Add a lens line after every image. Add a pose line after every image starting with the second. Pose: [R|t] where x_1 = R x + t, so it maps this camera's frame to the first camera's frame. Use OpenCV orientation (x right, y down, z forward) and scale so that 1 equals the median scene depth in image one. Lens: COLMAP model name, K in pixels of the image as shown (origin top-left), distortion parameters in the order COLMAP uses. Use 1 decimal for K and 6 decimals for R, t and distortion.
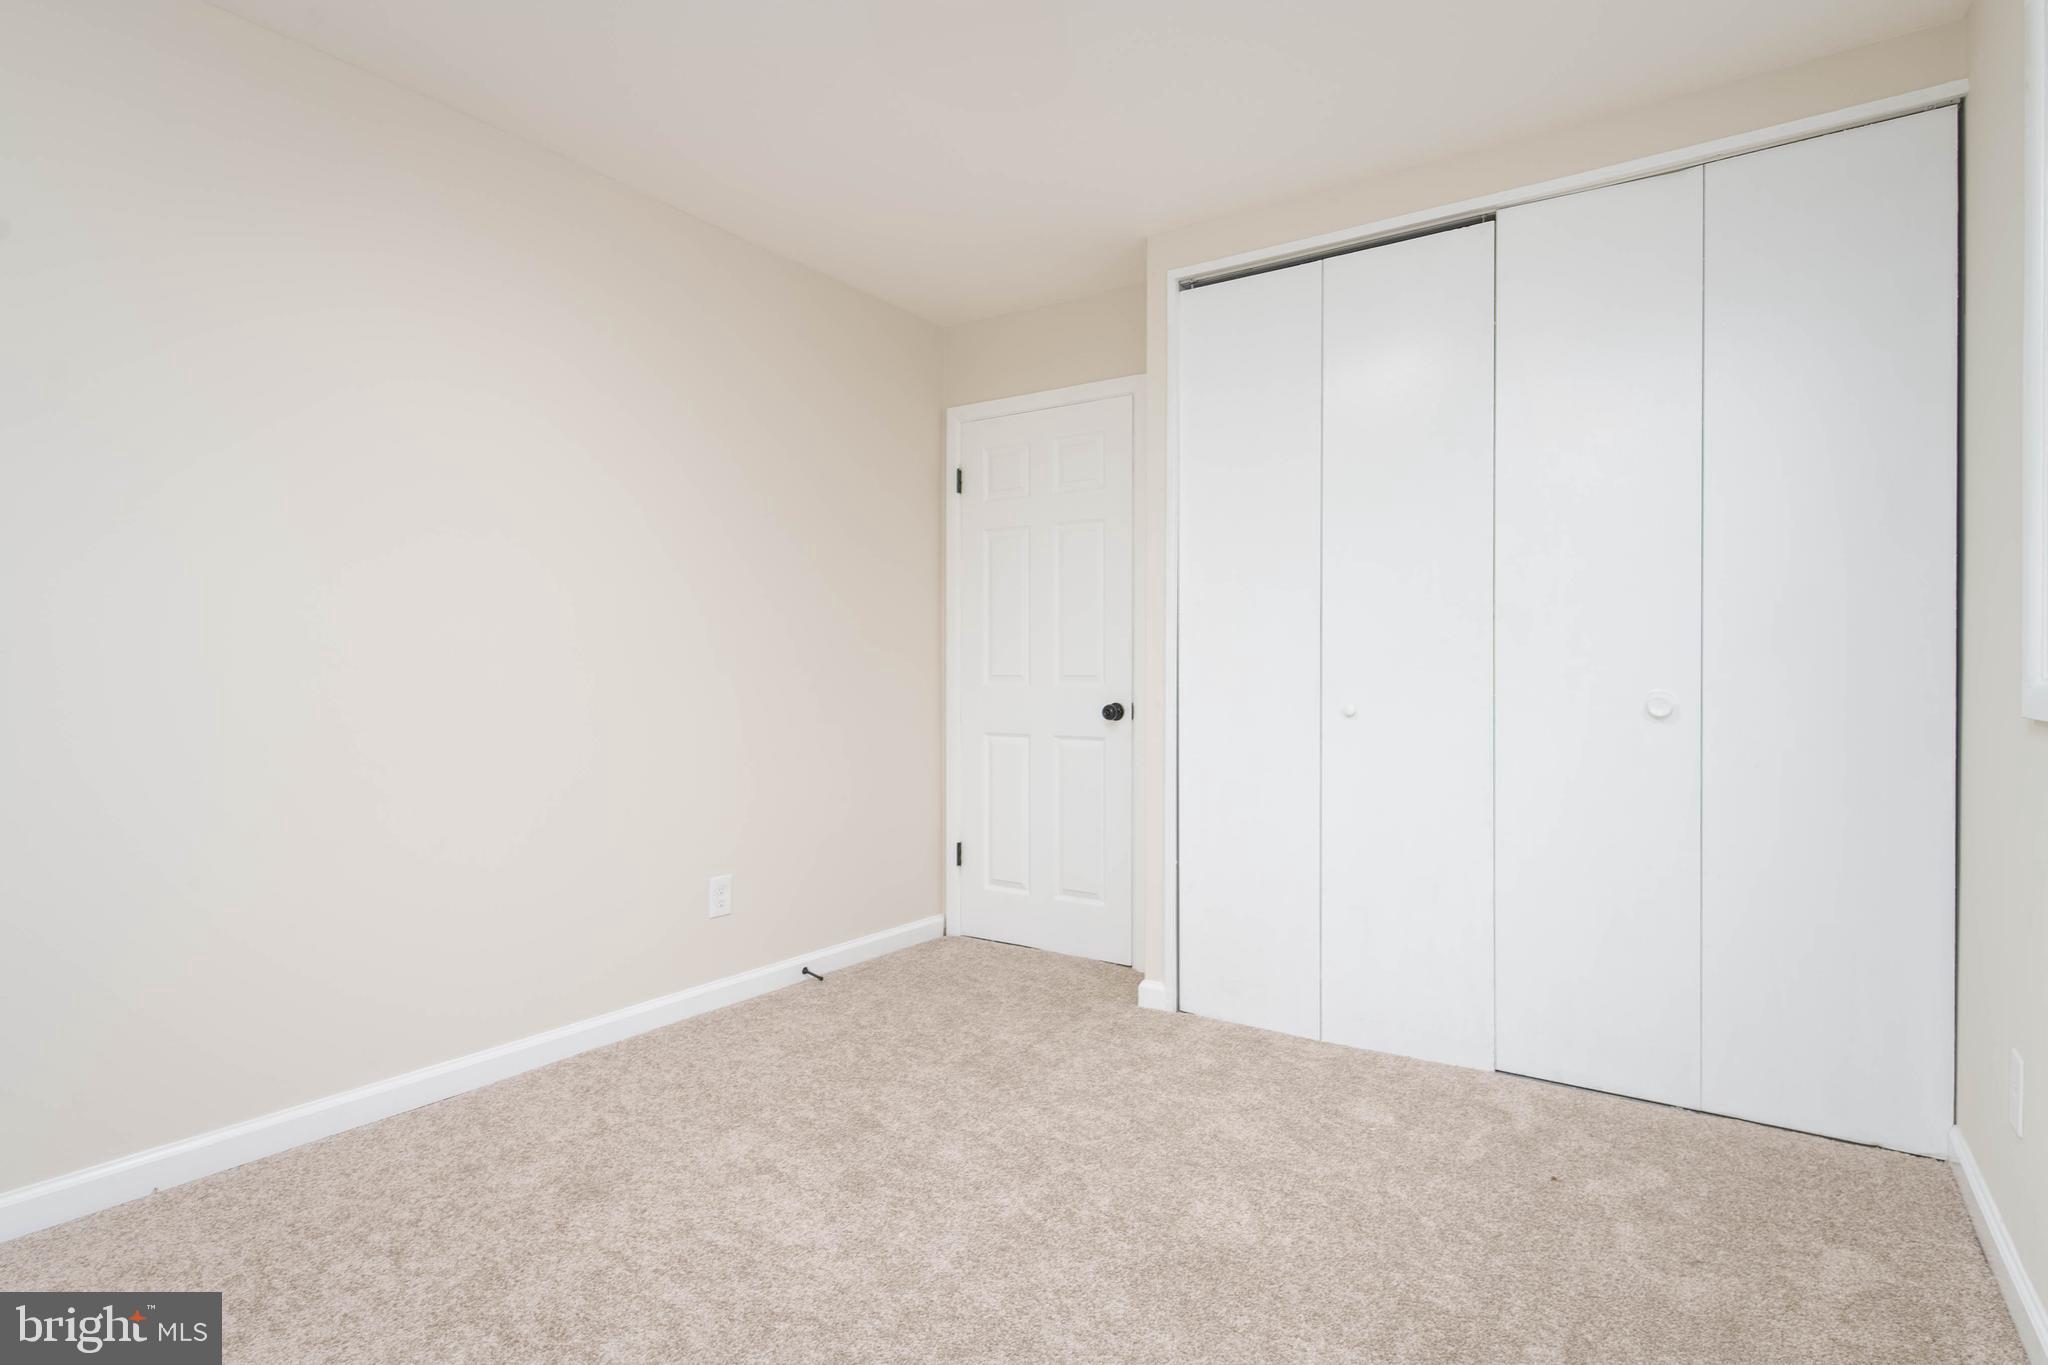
lens RADIAL K [[1040.2, 0, 1031.8], [0, 1040.2, 677.0], [0, 0, 1]] dist [0.004461, -0.001124]
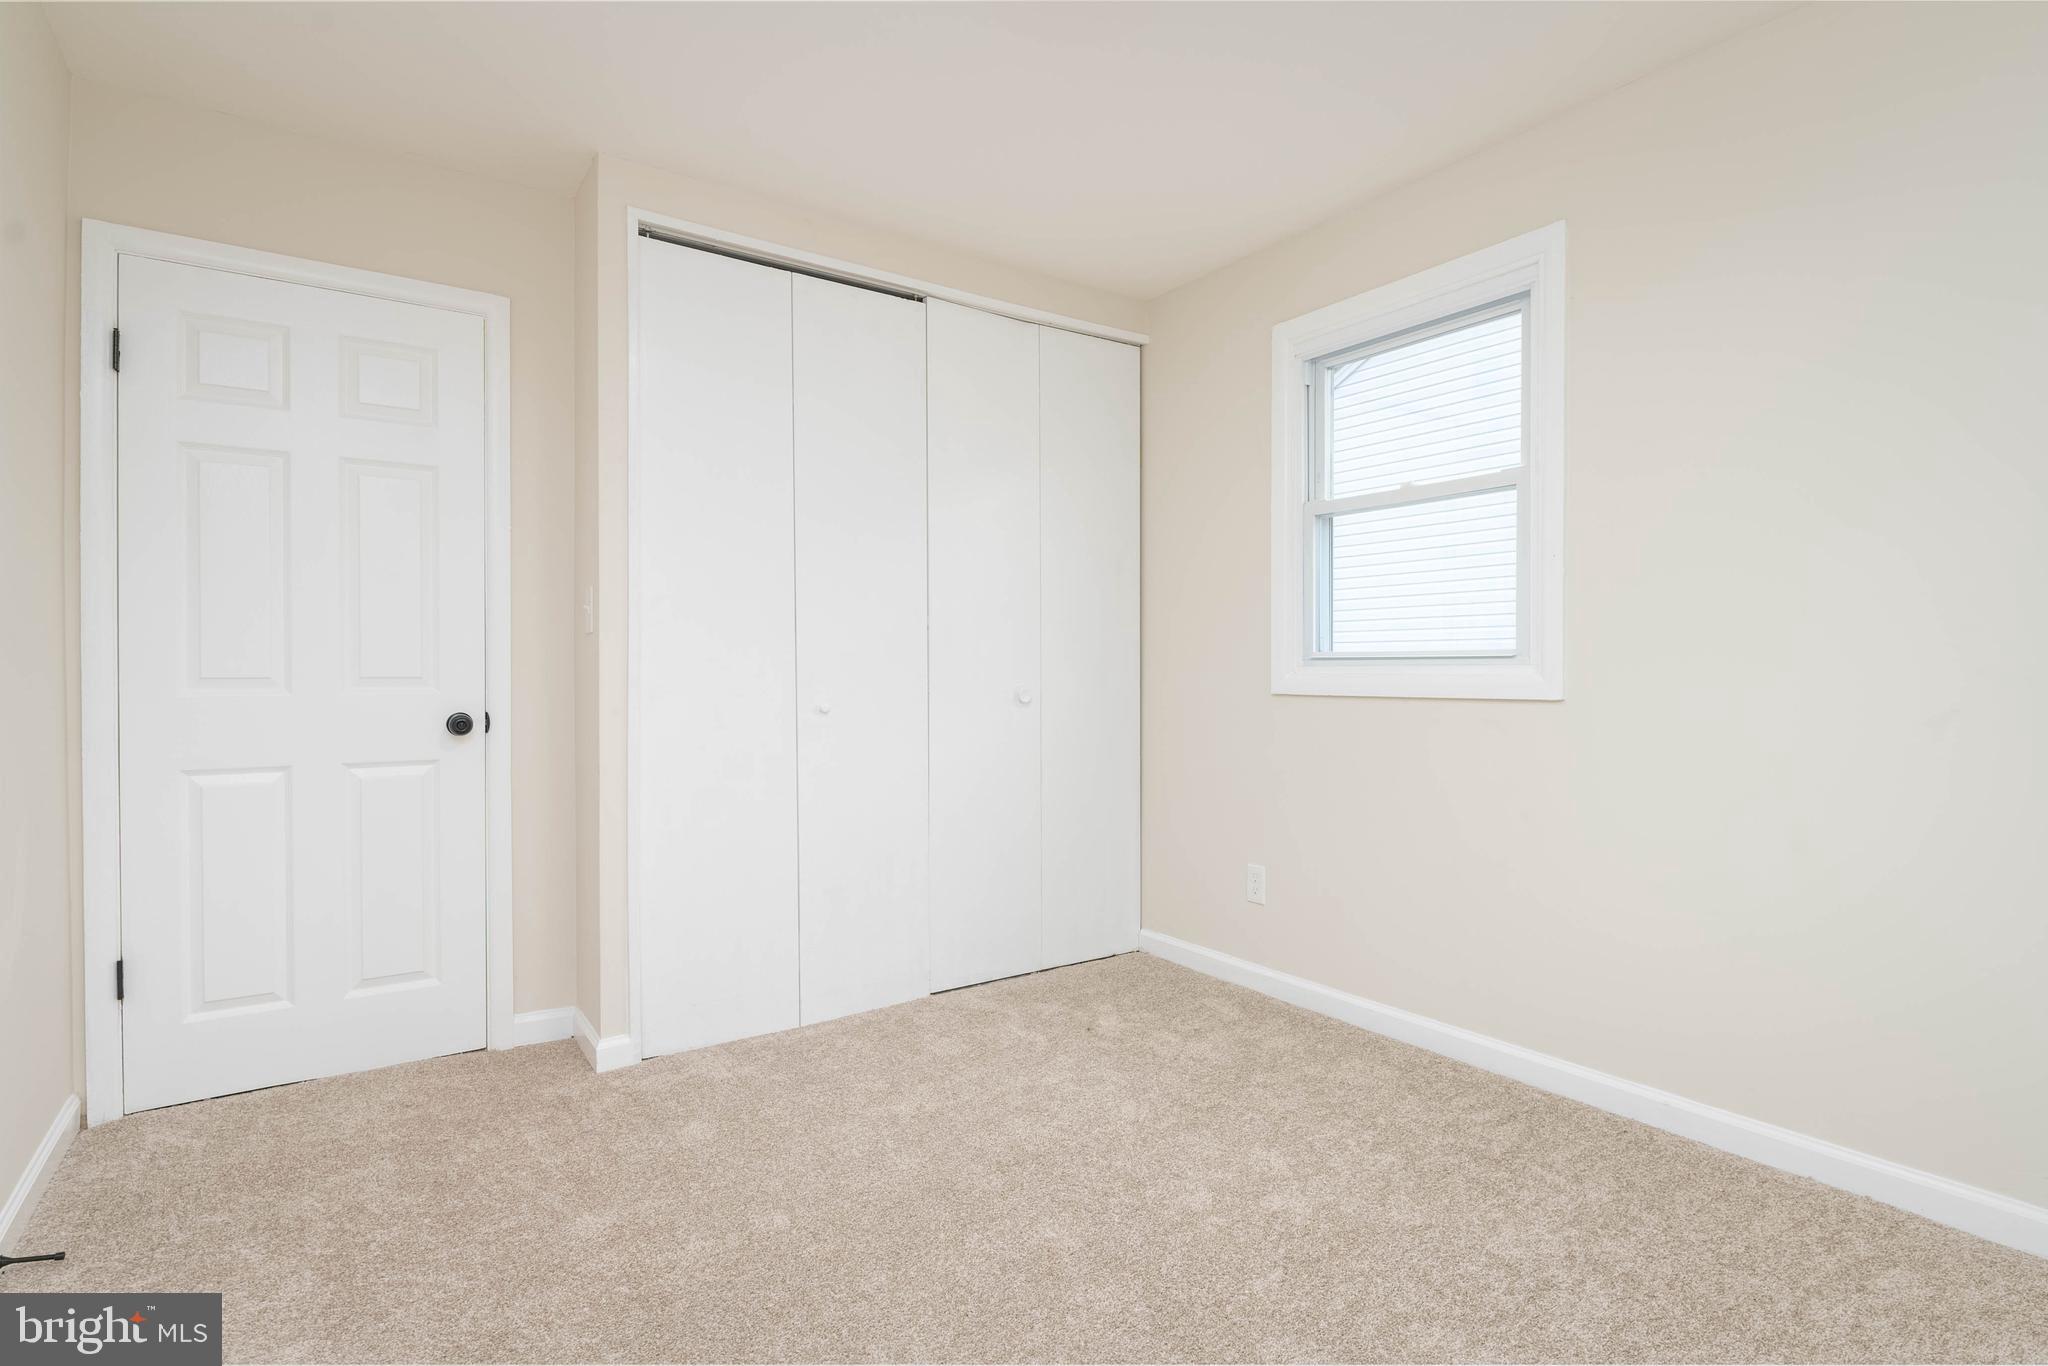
lens RADIAL K [[1040.2, 0, 1031.8], [0, 1040.2, 677.5], [0, 0, 1]] dist [0.004461, -0.001124]
pose [[0.347330, -0.007426, 0.937714, -0.598585], [0.006380, 0.999964, 0.005556, -0.002969], [-0.937721, 0.004053, 0.347364, 0.411573]]
